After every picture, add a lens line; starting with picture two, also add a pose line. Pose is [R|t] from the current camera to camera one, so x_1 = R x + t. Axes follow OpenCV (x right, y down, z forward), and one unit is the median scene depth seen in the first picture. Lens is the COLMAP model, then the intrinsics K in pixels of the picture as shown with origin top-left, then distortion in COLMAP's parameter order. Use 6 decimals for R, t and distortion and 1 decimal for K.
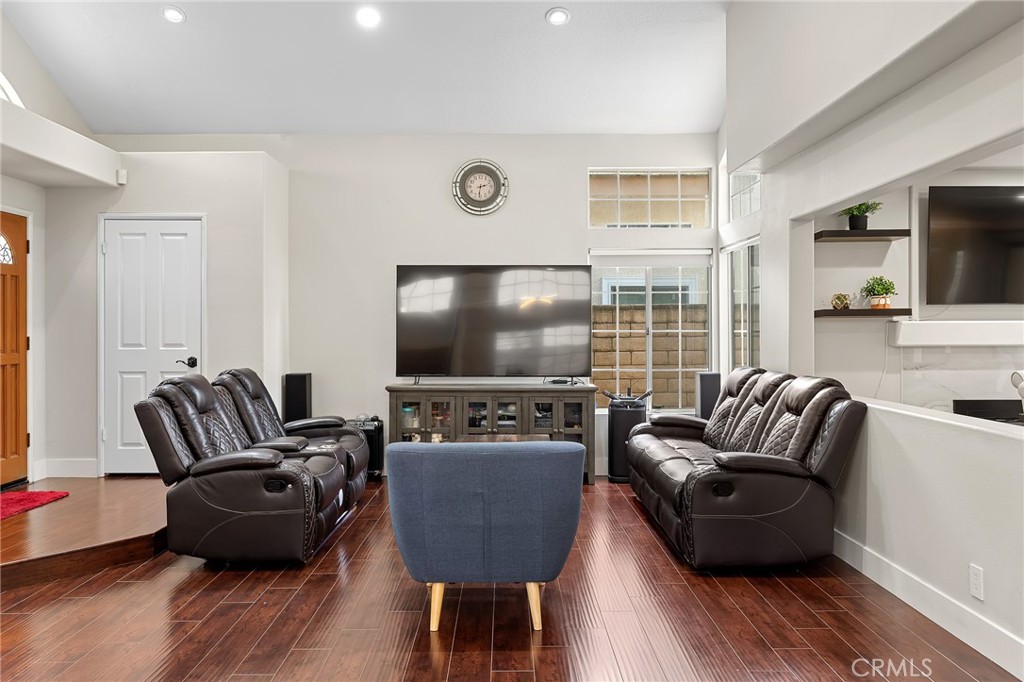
lens RADIAL K [[793.0, 0, 507.0], [0, 793.0, 338.4], [0, 0, 1]] dist [-0.000703, -0.001000]
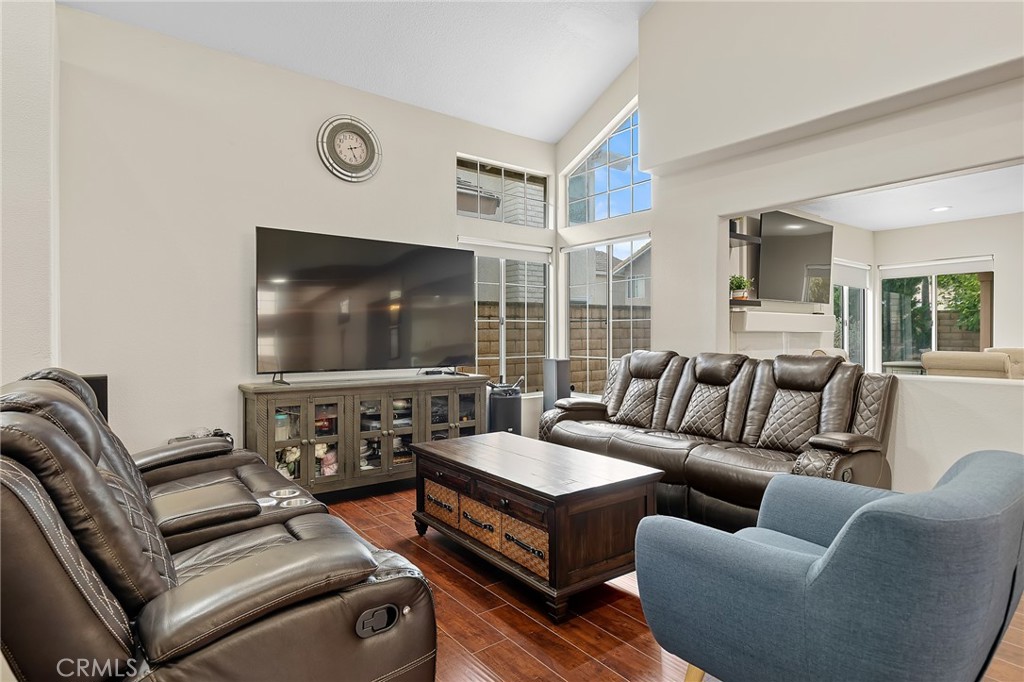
lens RADIAL K [[550.0, 0, 515.1], [0, 550.0, 336.5], [0, 0, 1]] dist [0.005232, 0.001386]
pose [[0.798449, 0.000586, 0.602063, -0.264165], [0.003927, 0.999973, -0.006181, 0.017202], [-0.602050, 0.007299, 0.798425, 0.443939]]
